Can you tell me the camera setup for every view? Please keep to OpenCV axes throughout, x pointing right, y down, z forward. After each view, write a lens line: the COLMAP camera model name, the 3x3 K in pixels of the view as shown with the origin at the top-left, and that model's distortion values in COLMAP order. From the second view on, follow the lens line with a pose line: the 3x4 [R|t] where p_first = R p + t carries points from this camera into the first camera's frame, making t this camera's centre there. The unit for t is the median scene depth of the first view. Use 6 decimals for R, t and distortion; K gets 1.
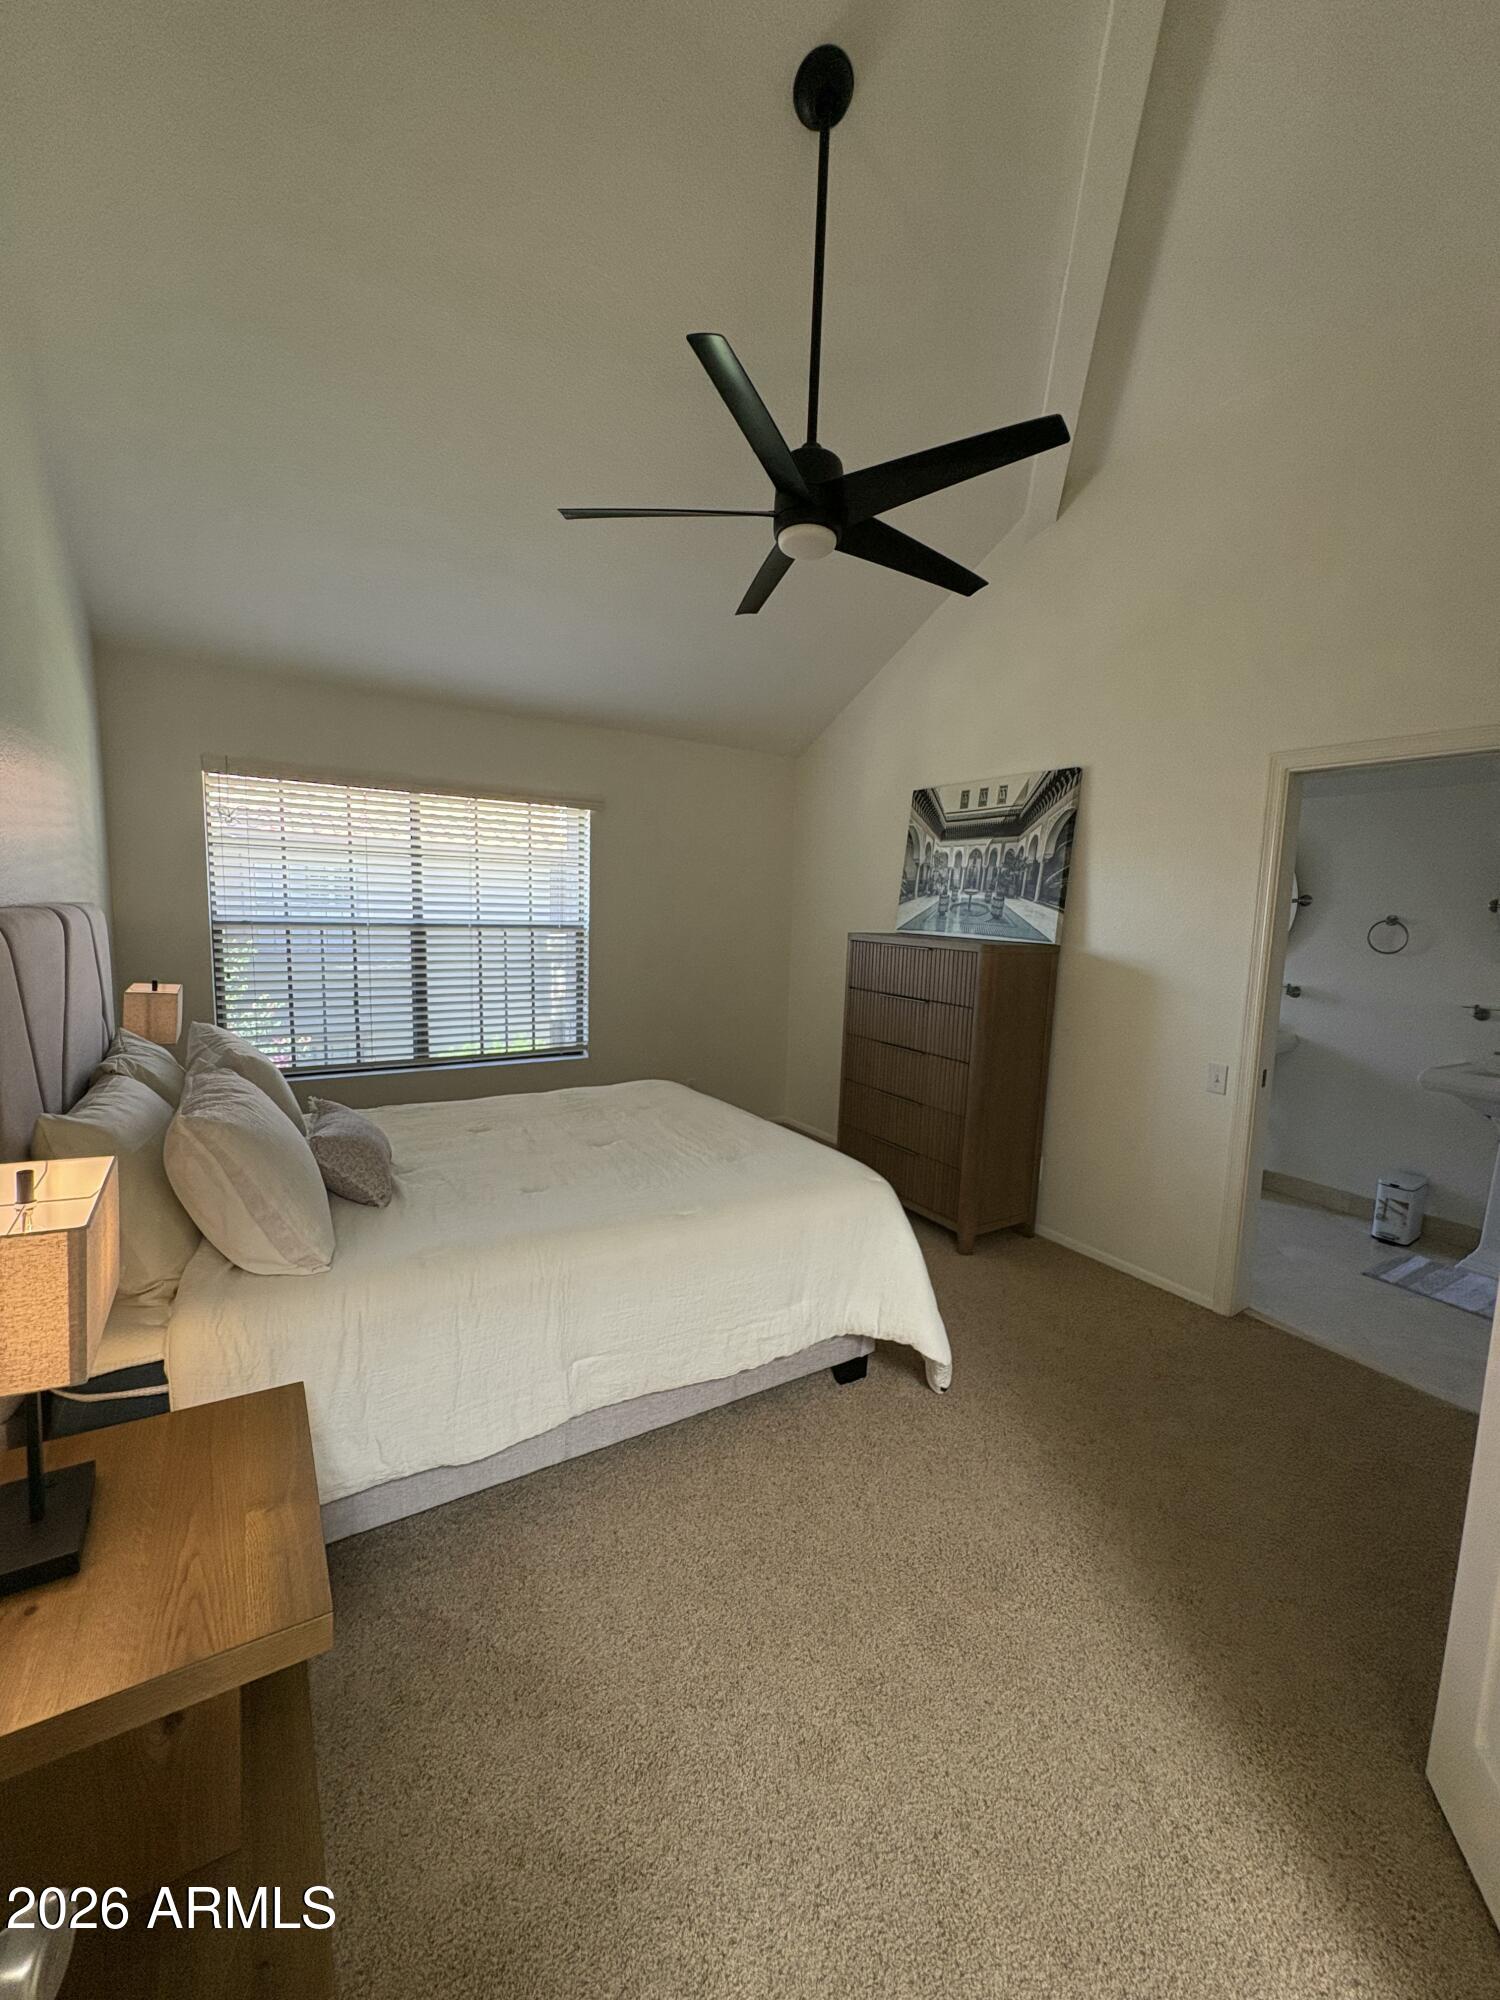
lens RADIAL K [[793.4, 0, 750.0], [0, 793.4, 1000.0], [0, 0, 1]] dist [-0.000879, -0.000041]
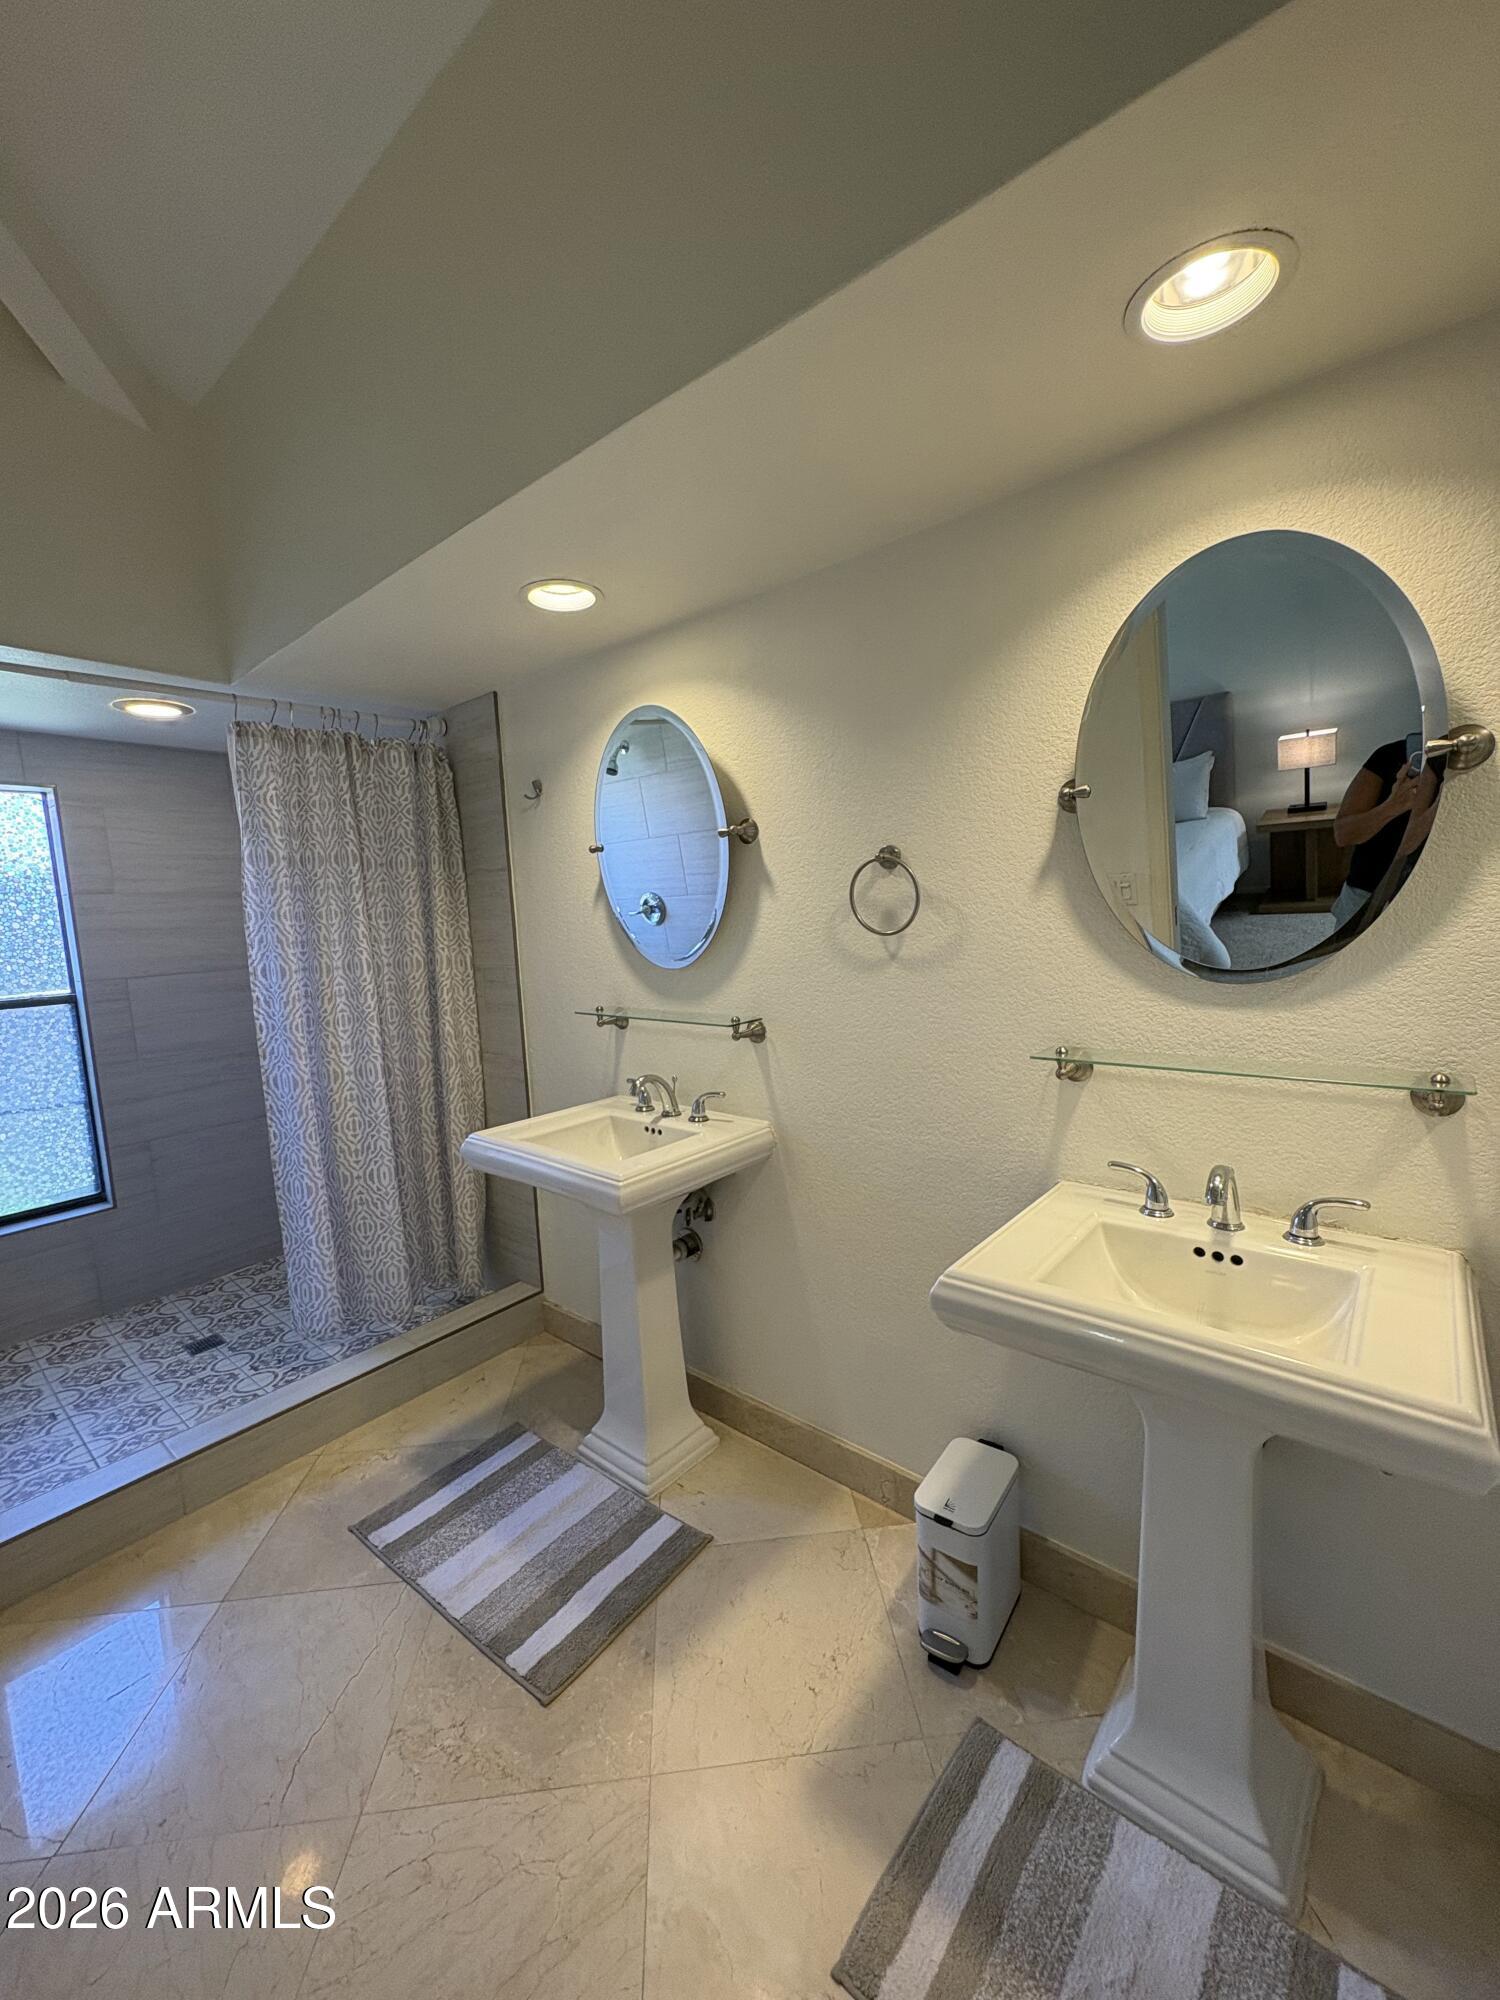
lens RADIAL K [[793.4, 0, 750.0], [0, 793.4, 1000.0], [0, 0, 1]] dist [-0.000879, -0.000041]
pose [[0.949075, -0.115016, 0.293306, 0.631727], [0.117449, 0.993035, 0.009363, -0.038097], [-0.292340, 0.025562, 0.955973, 0.640762]]
